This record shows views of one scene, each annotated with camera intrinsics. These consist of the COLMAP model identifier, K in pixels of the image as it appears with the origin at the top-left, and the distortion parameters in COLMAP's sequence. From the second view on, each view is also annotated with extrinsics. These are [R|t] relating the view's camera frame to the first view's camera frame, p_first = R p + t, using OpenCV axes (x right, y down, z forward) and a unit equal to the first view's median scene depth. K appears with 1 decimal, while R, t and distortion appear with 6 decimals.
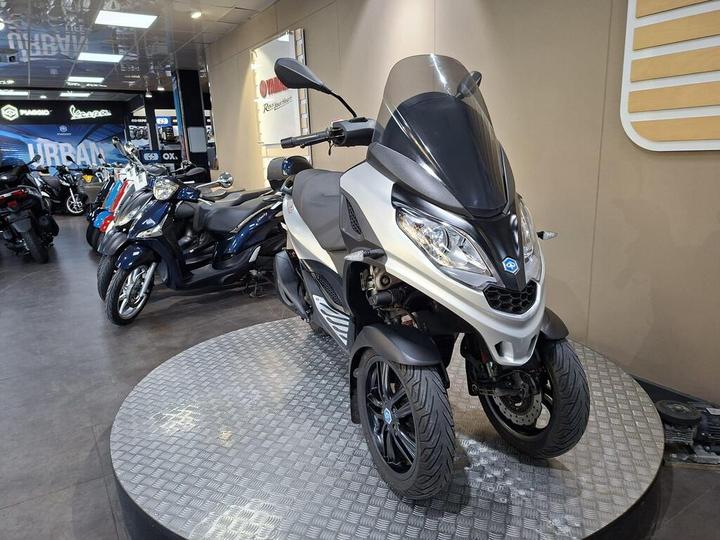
lens RADIAL K [[485.3, 0, 378.0], [0, 485.3, 280.8], [0, 0, 1]] dist [0.049501, -0.043488]
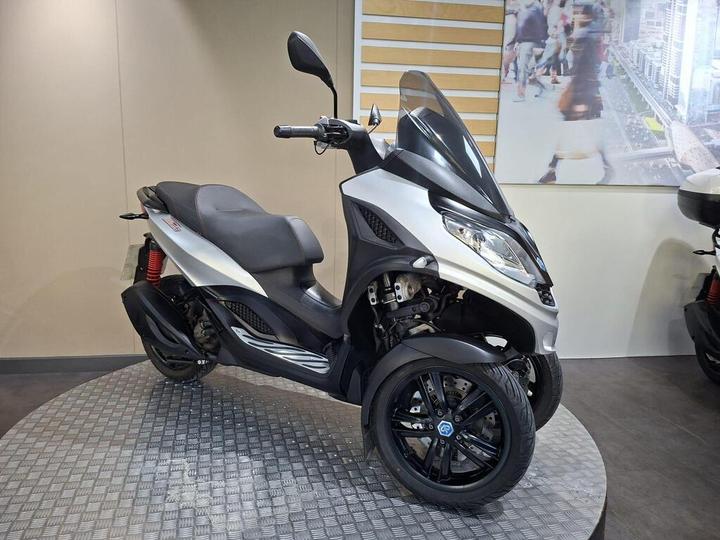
lens RADIAL K [[495.4, 0, 355.2], [0, 495.4, 269.2], [0, 0, 1]] dist [0.051903, -0.055020]
pose [[0.837737, -0.042498, 0.544418, -0.498634], [0.095430, 0.993019, -0.069328, 0.013035], [-0.537671, 0.110032, 0.835944, 0.191031]]
